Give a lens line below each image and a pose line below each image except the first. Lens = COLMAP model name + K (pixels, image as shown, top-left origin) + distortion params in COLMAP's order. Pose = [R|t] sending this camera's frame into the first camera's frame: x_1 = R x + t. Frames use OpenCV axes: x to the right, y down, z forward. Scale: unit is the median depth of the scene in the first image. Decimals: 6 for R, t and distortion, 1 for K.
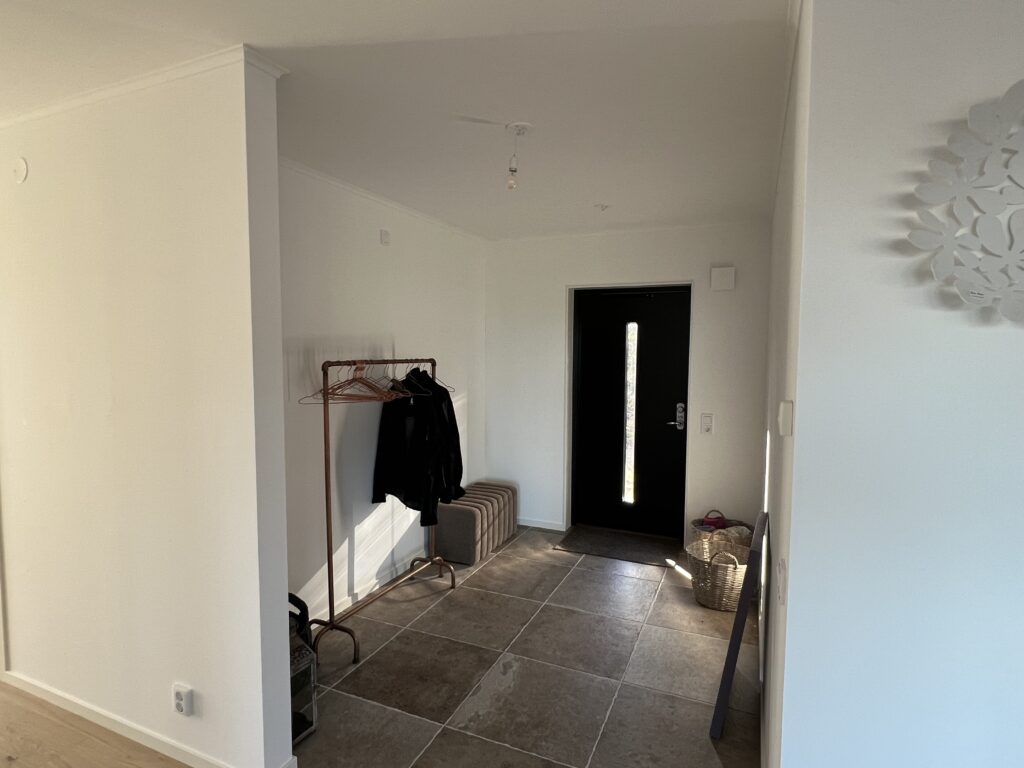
lens RADIAL K [[554.4, 0, 509.1], [0, 554.4, 384.8], [0, 0, 1]] dist [-0.002143, 0.000616]
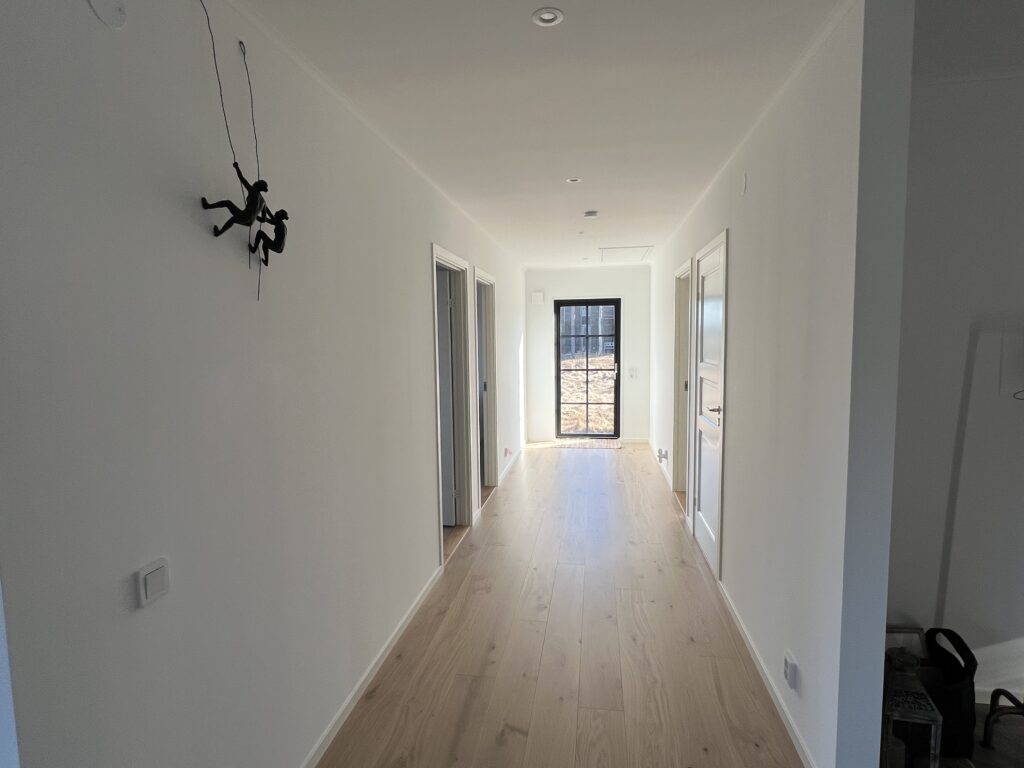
lens RADIAL K [[553.8, 0, 508.5], [0, 553.8, 386.3], [0, 0, 1]] dist [-0.000197, -0.000141]
pose [[0.254742, 0.076611, -0.963969, 0.158799], [-0.053465, 0.996448, 0.065063, 0.006229], [0.965530, 0.034964, 0.257934, 0.153913]]
